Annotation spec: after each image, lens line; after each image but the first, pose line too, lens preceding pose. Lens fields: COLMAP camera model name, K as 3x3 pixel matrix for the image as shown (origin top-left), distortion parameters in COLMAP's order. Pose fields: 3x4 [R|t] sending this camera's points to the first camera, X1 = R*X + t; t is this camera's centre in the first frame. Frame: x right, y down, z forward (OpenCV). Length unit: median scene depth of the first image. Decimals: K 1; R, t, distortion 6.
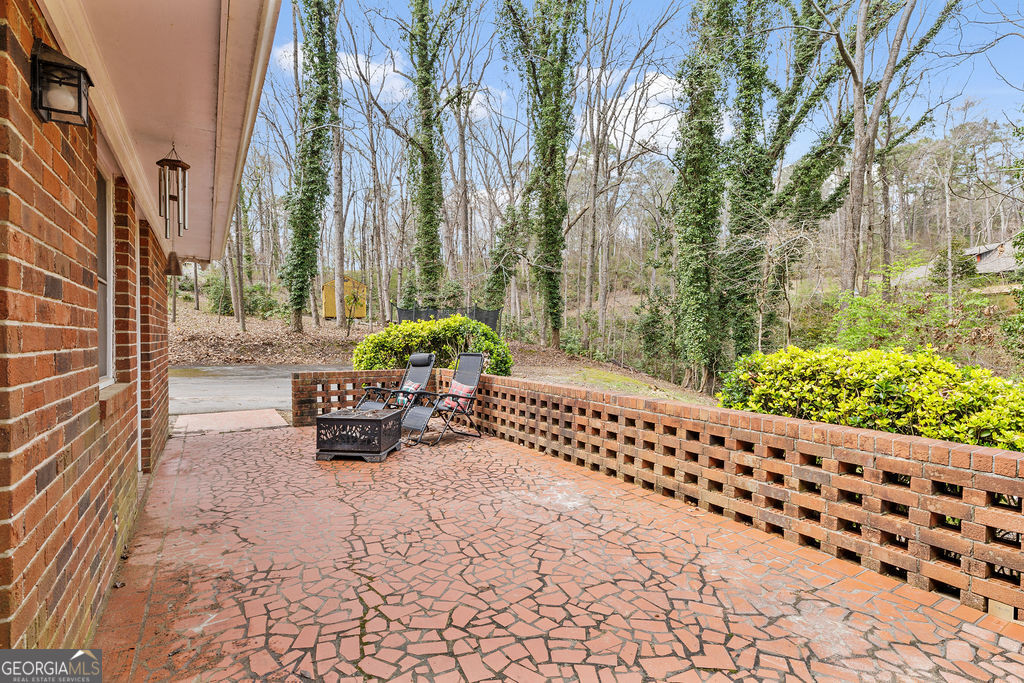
lens RADIAL K [[504.1, 0, 507.9], [0, 504.1, 336.0], [0, 0, 1]] dist [-0.004637, -0.000385]
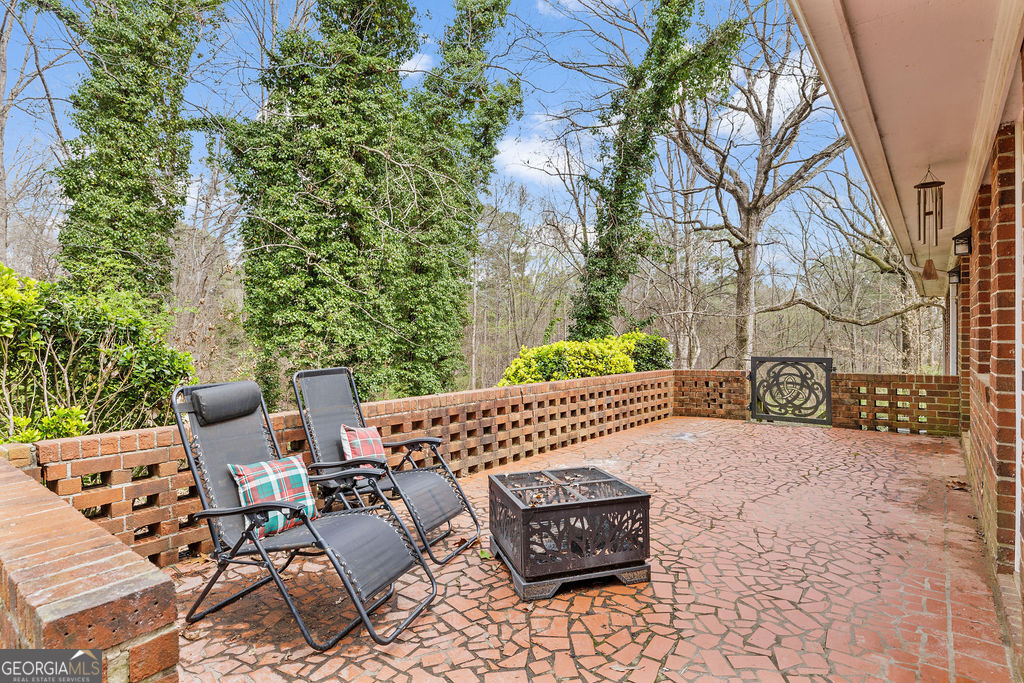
lens RADIAL K [[541.7, 0, 506.2], [0, 541.7, 337.5], [0, 0, 1]] dist [-0.003292, 0.001600]
pose [[-0.351527, 0.001871, 0.936176, -1.245577], [0.005833, 0.999983, 0.000192, 0.006240], [-0.936160, 0.005529, -0.351532, 1.971158]]
